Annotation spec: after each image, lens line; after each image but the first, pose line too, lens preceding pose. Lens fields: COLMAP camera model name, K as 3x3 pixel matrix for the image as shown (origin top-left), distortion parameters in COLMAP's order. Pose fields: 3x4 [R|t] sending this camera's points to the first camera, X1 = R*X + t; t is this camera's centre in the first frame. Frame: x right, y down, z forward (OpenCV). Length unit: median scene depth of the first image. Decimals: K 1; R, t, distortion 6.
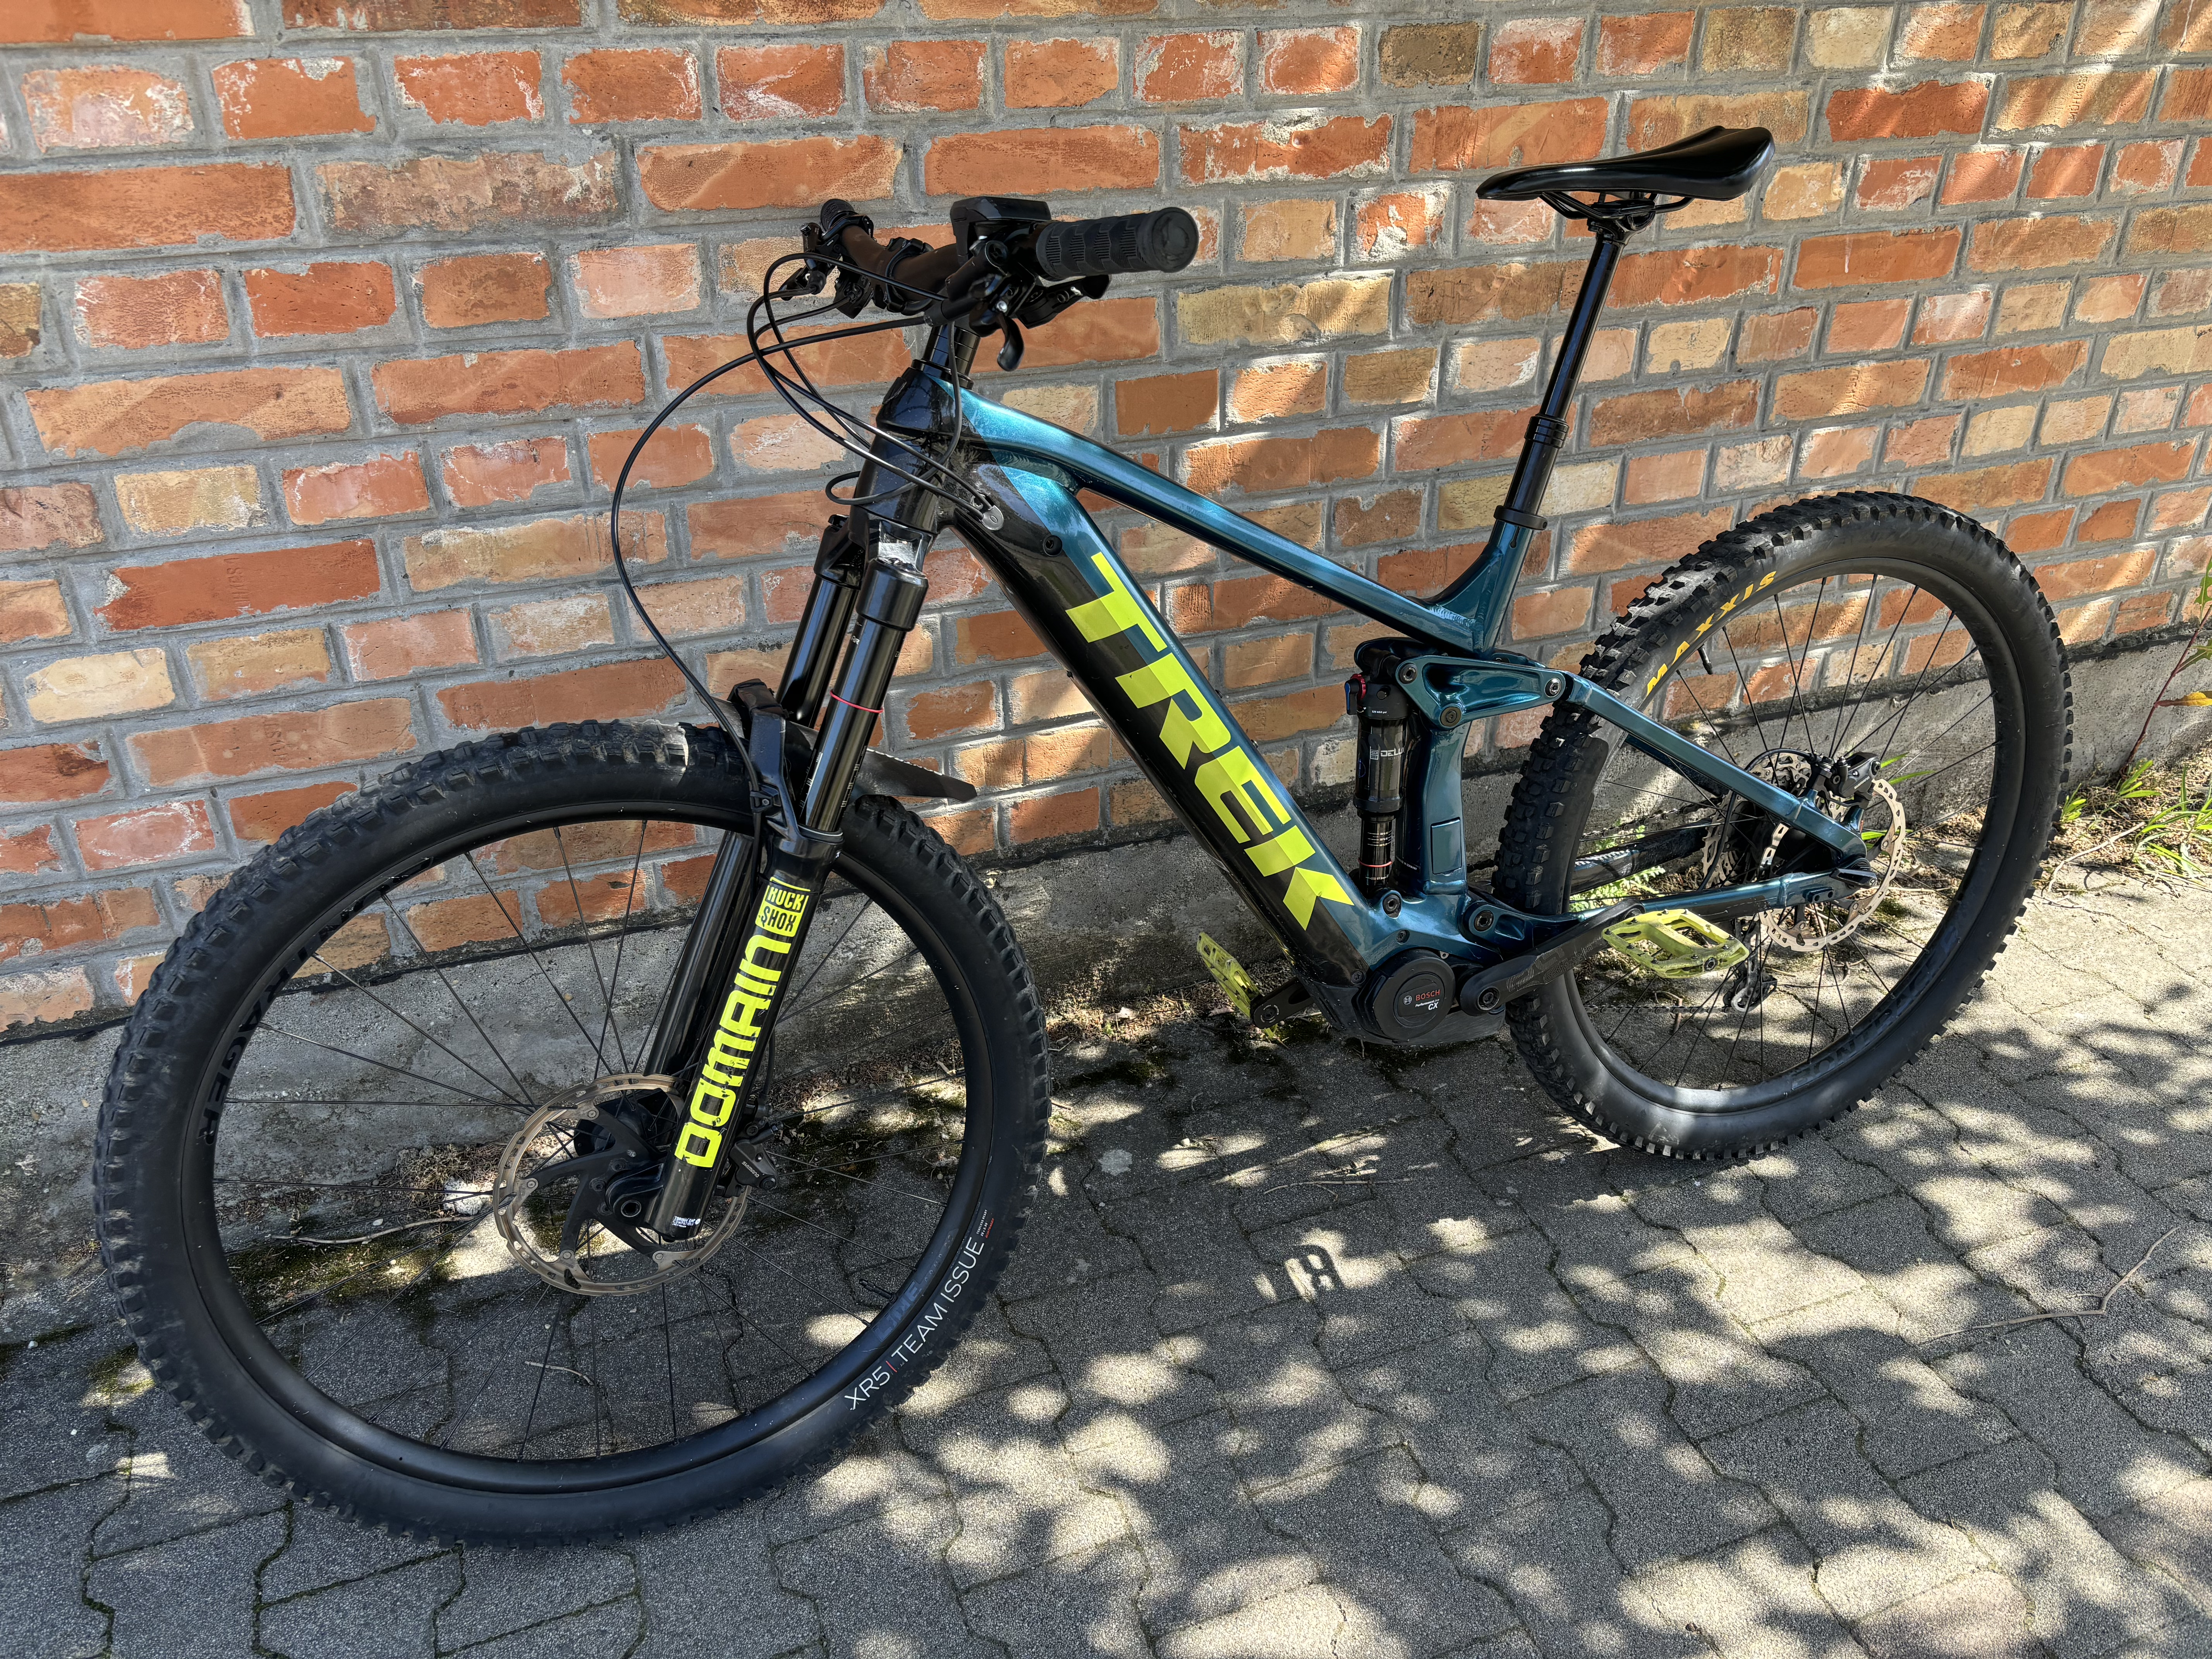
lens RADIAL K [[1698.5, 0, 1102.7], [0, 1698.5, 834.5], [0, 0, 1]] dist [0.048871, -0.053826]
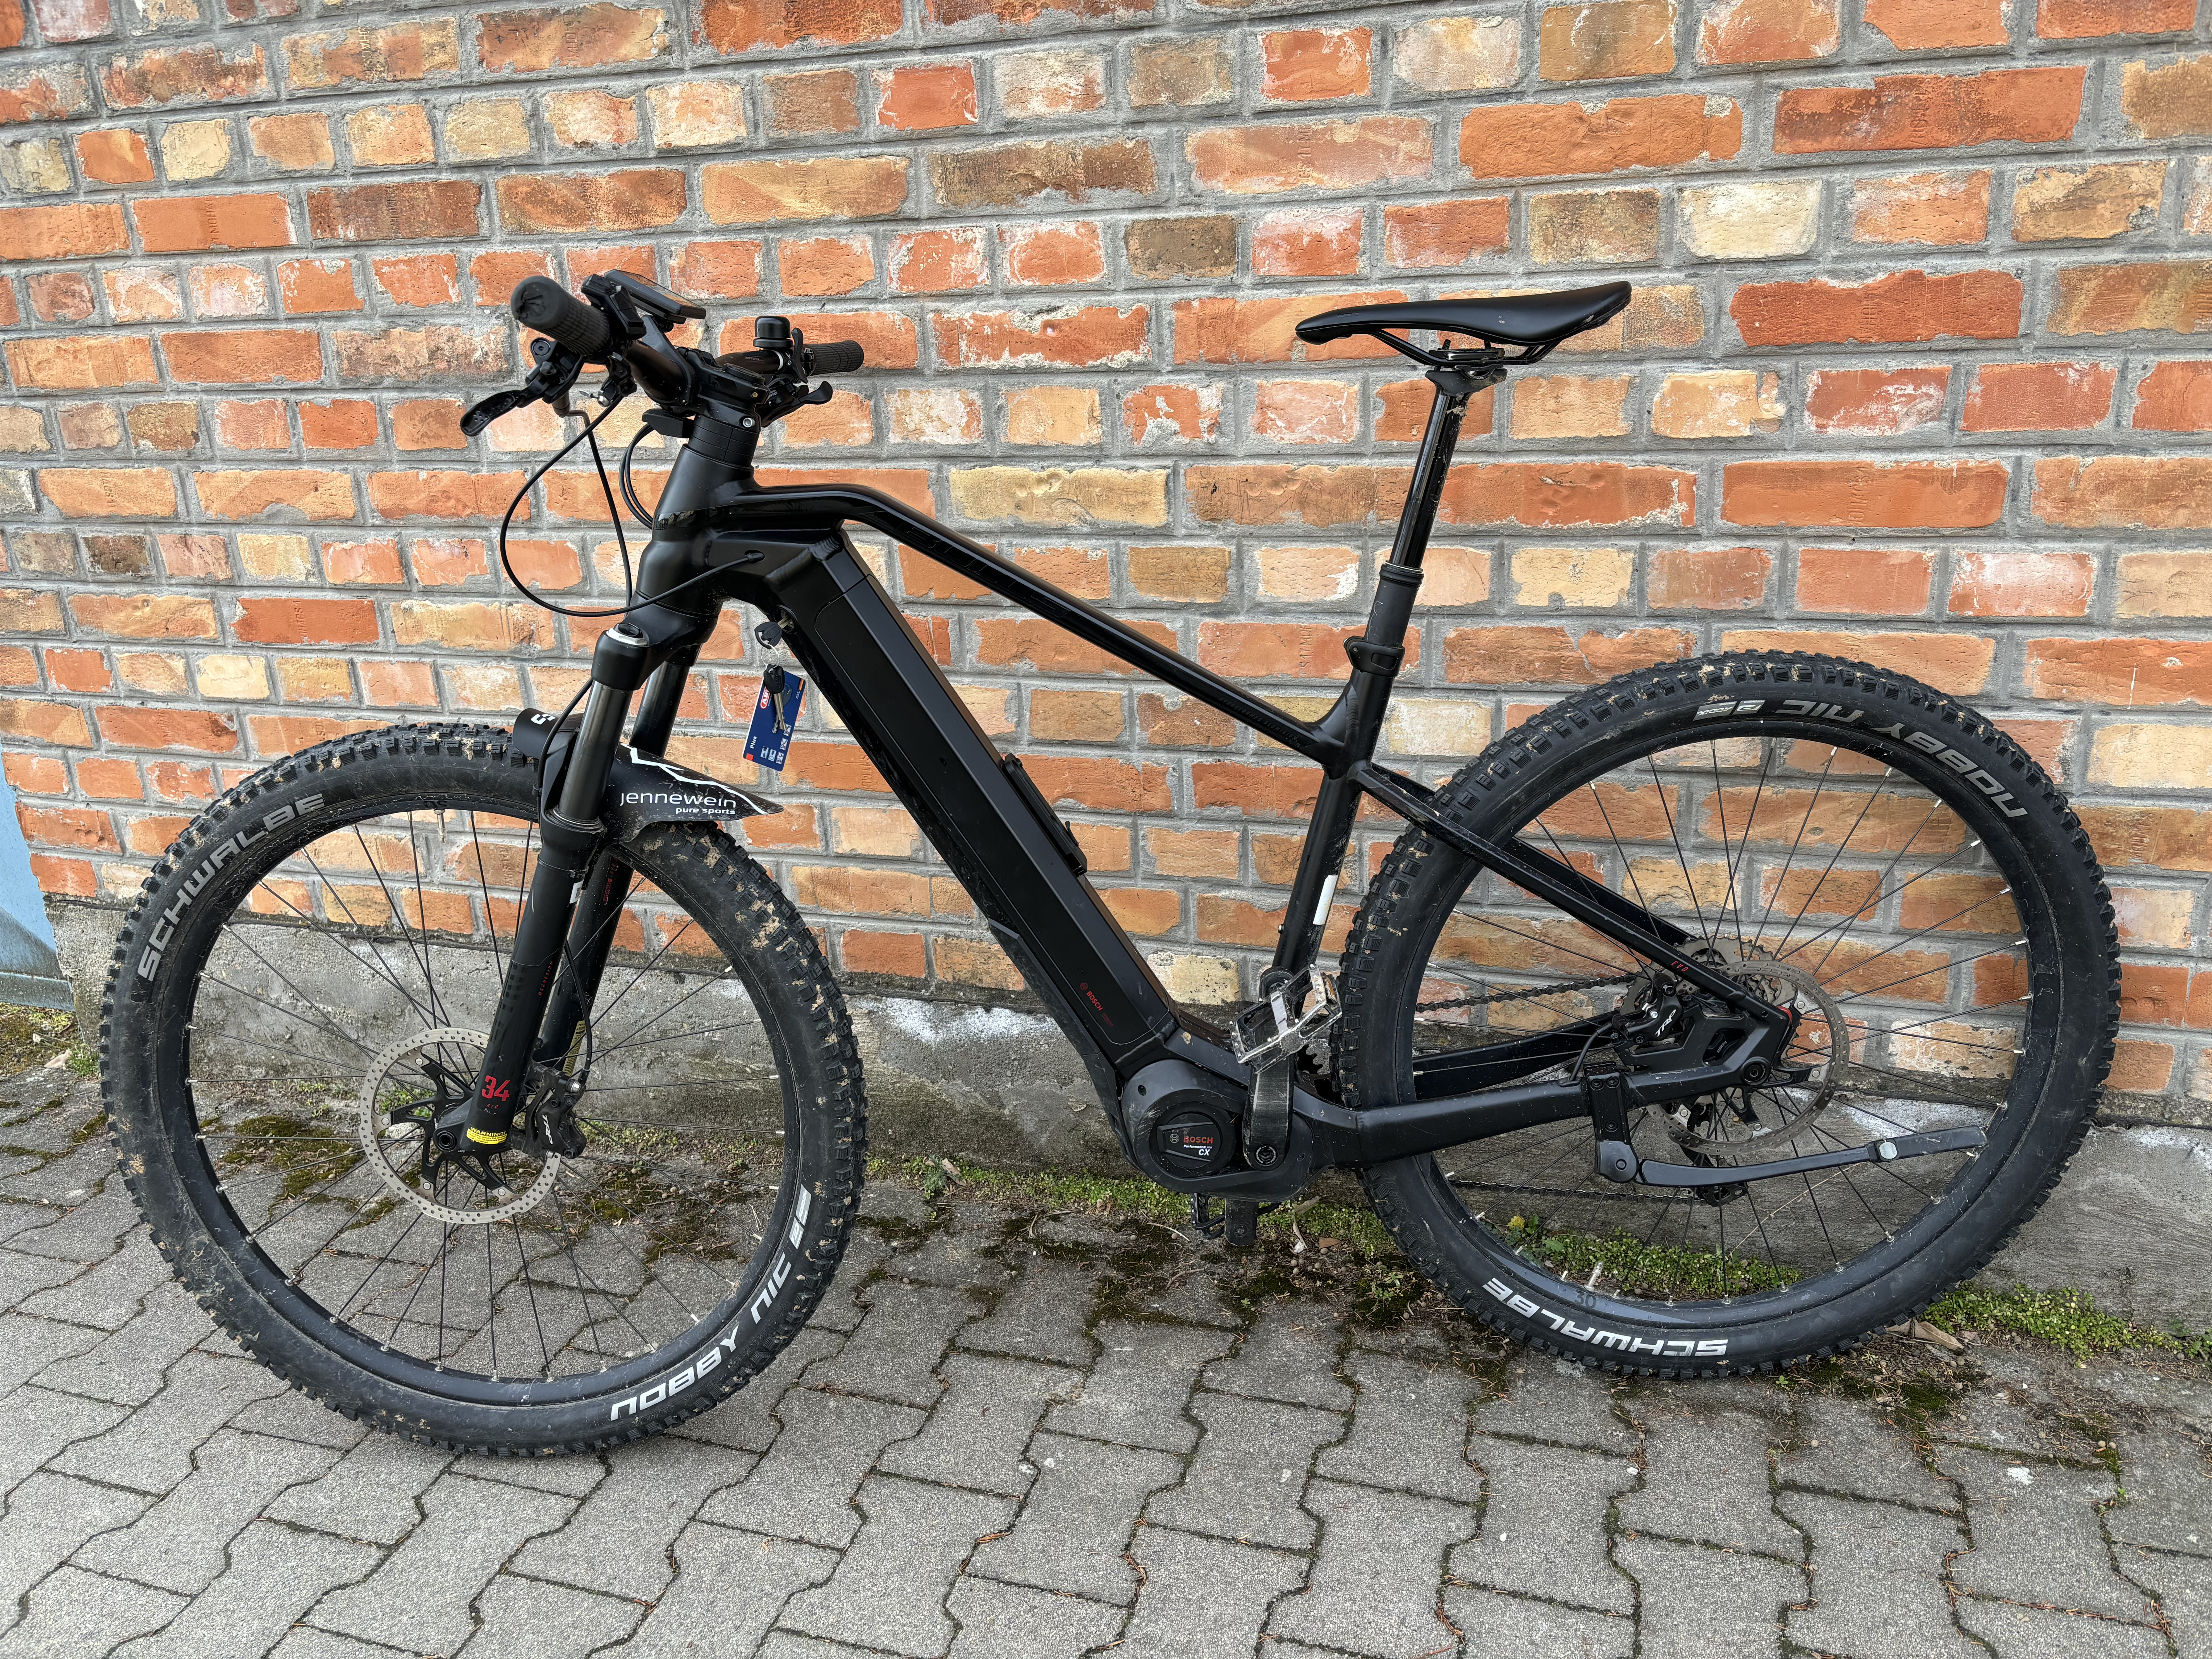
lens RADIAL K [[1698.5, 0, 1109.2], [0, 1698.5, 840.8], [0, 0, 1]] dist [0.048871, -0.053826]
pose [[0.772496, 0.175151, -0.610387, 0.836713], [-0.273003, 0.959449, -0.070193, -0.050058], [0.573341, 0.220862, 0.788987, 0.286237]]
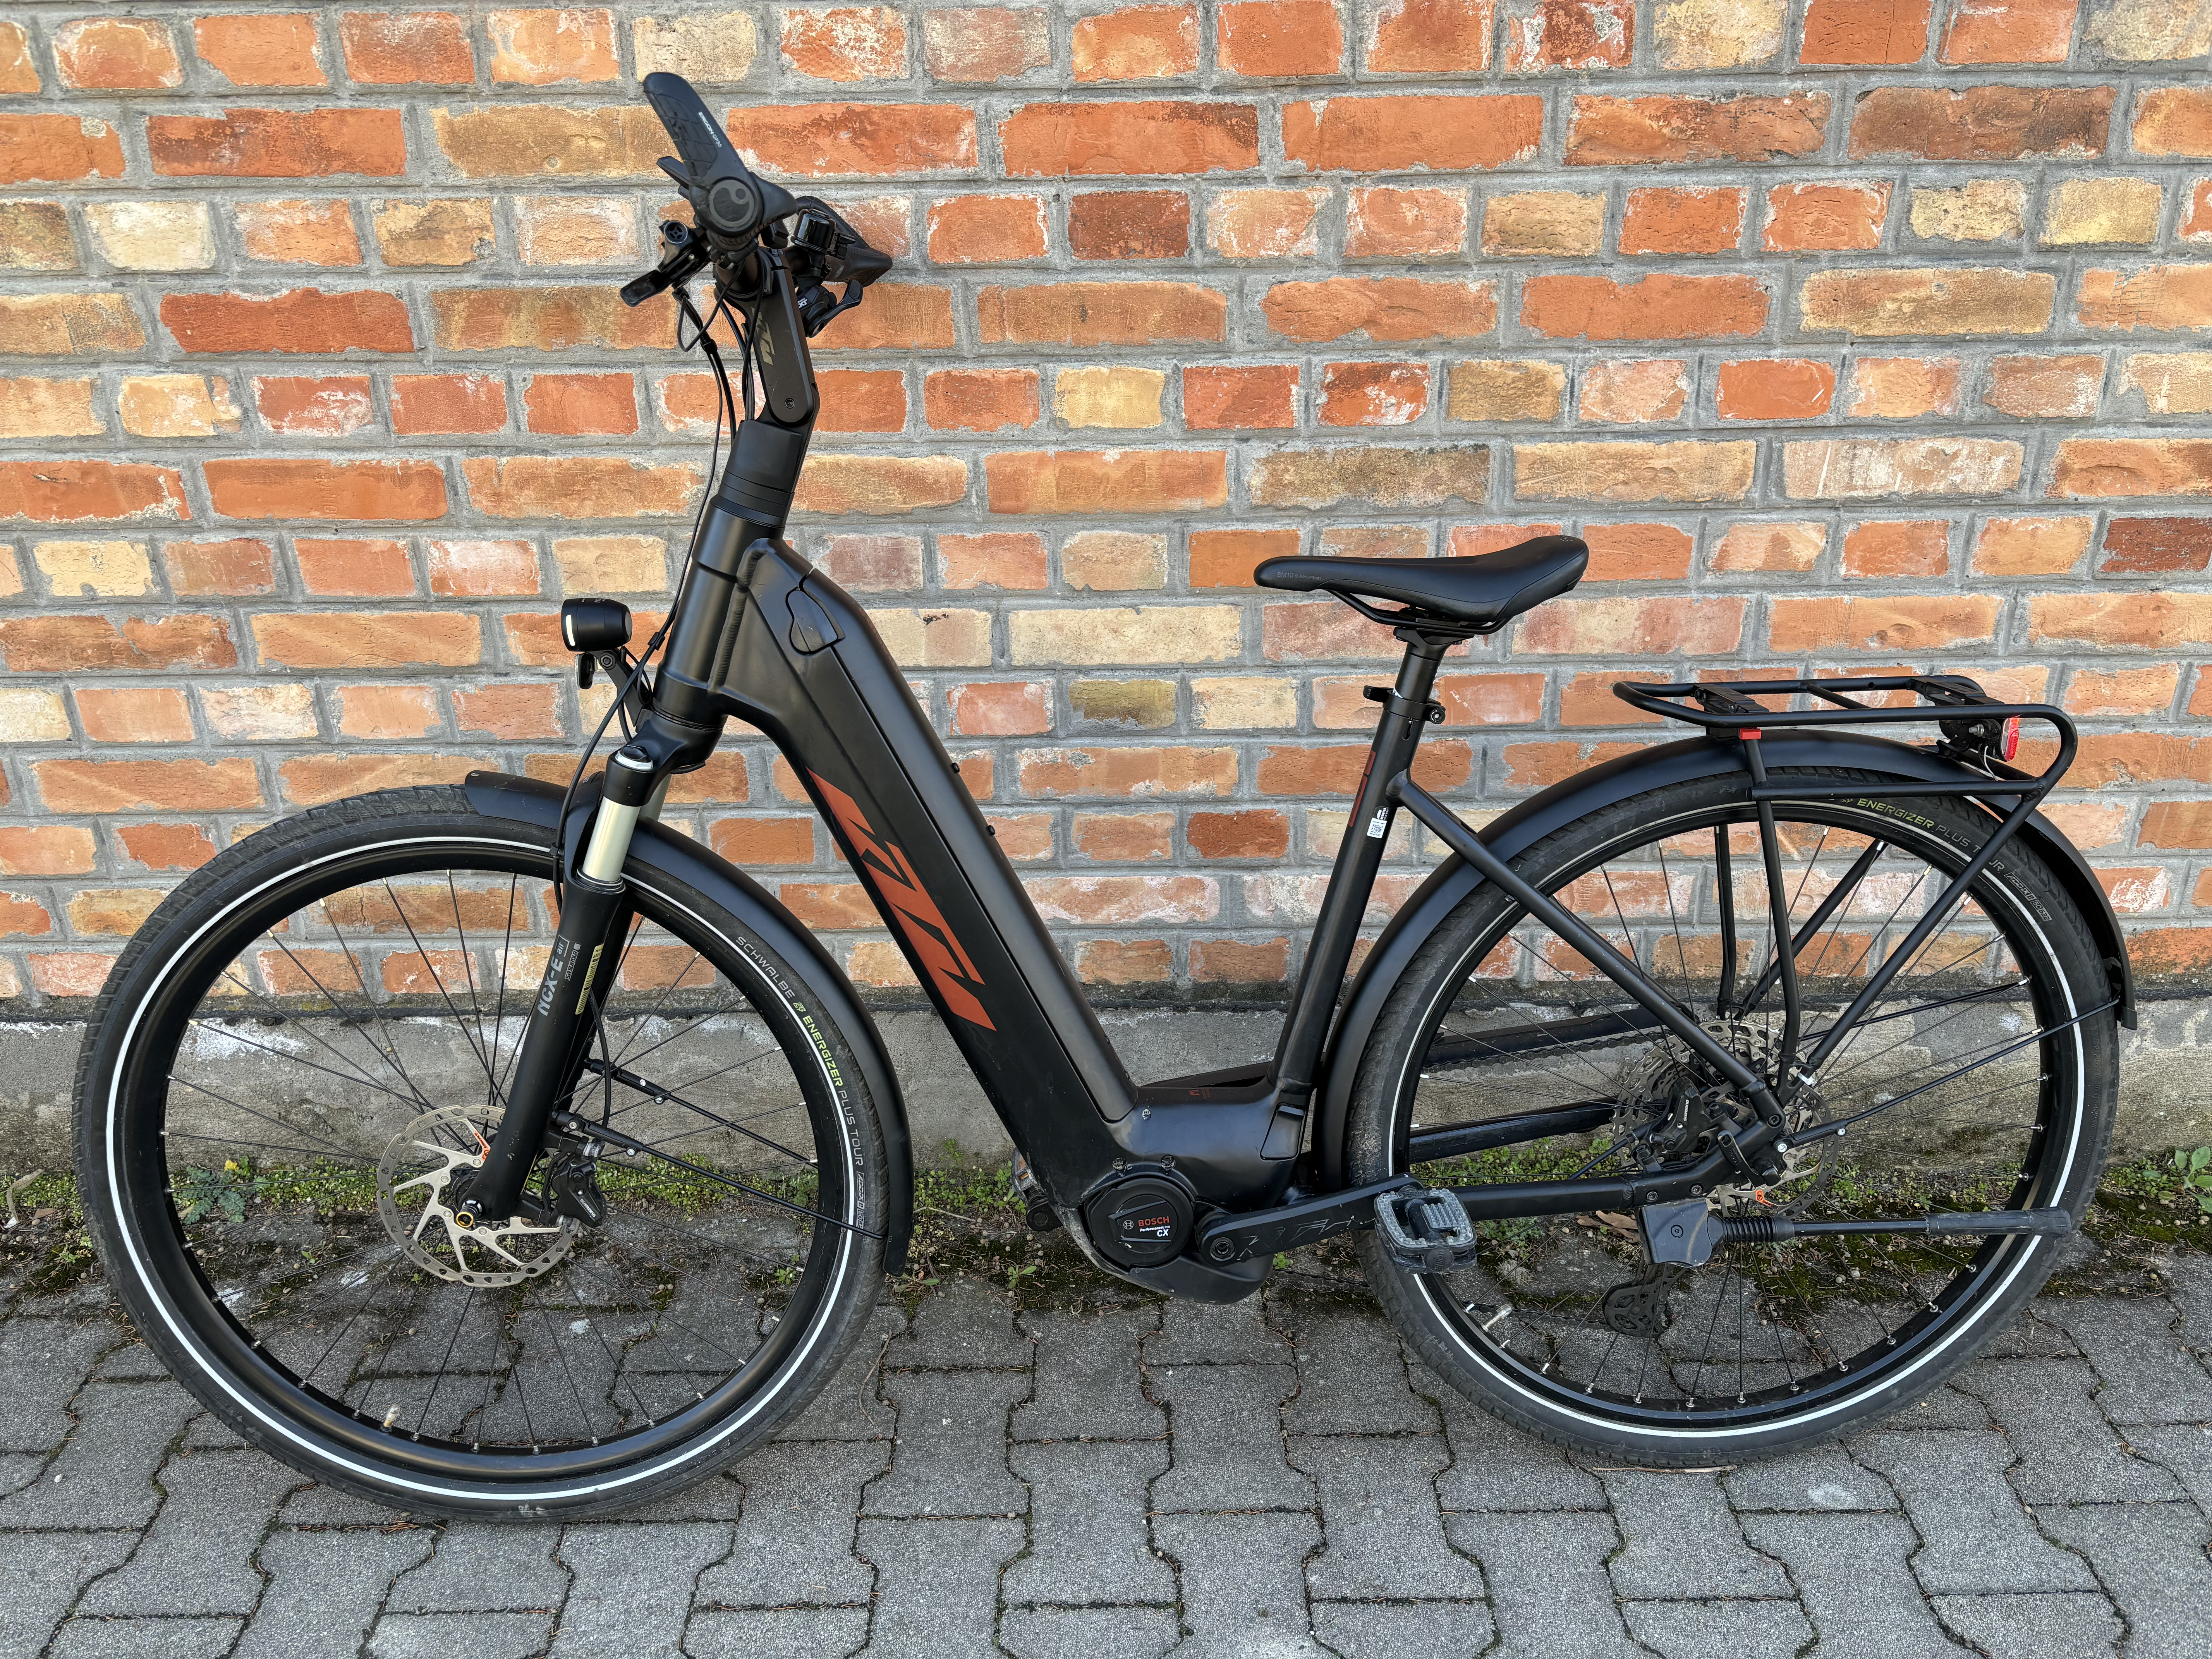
lens RADIAL K [[1698.5, 0, 1089.0], [0, 1698.5, 821.5], [0, 0, 1]] dist [0.048871, -0.053826]
pose [[0.930299, 0.143785, -0.337445, 1.342126], [-0.169559, 0.984349, -0.048025, -0.242786], [0.325258, 0.101895, 0.940120, 0.427525]]
